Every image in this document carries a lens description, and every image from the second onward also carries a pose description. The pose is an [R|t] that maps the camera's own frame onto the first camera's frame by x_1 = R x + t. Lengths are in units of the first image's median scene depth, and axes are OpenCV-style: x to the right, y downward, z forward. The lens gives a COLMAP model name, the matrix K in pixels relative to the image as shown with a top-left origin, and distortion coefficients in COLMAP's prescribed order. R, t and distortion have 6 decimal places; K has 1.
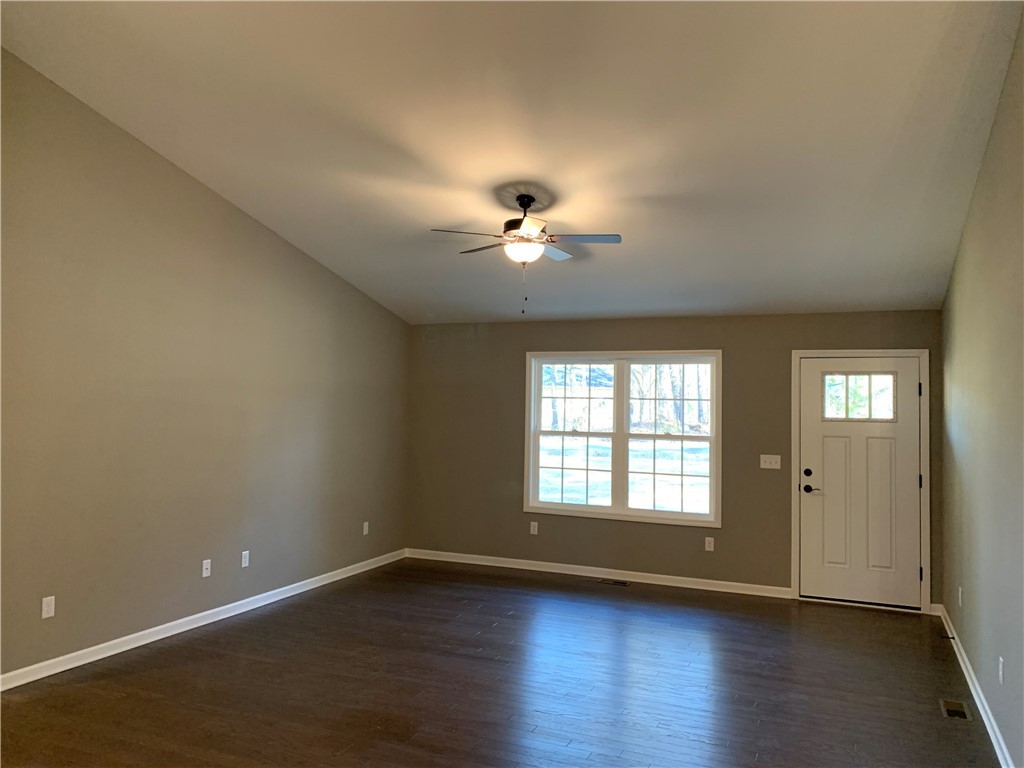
lens RADIAL K [[784.8, 0, 515.2], [0, 784.8, 379.0], [0, 0, 1]] dist [0.043871, -0.053300]
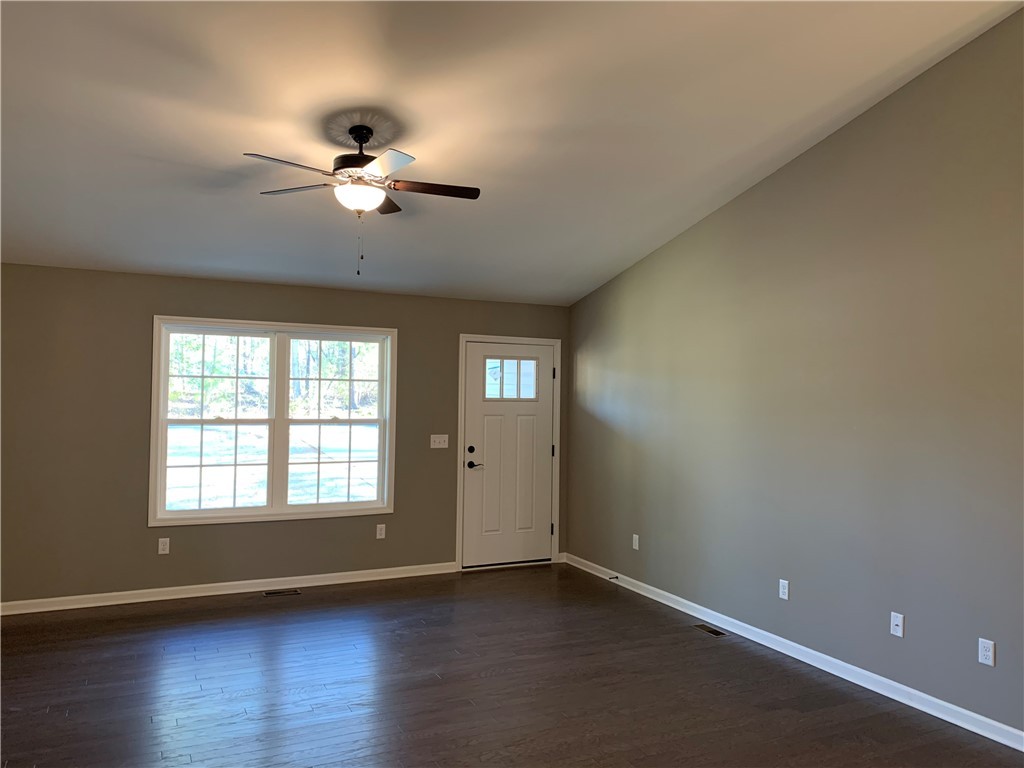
lens RADIAL K [[784.8, 0, 515.7], [0, 784.8, 384.5], [0, 0, 1]] dist [0.043871, -0.053300]
pose [[0.646576, -0.000106, 0.762849, -0.373301], [-0.031520, 0.999142, 0.026855, 0.000411], [-0.762198, -0.041408, 0.646018, 0.265621]]
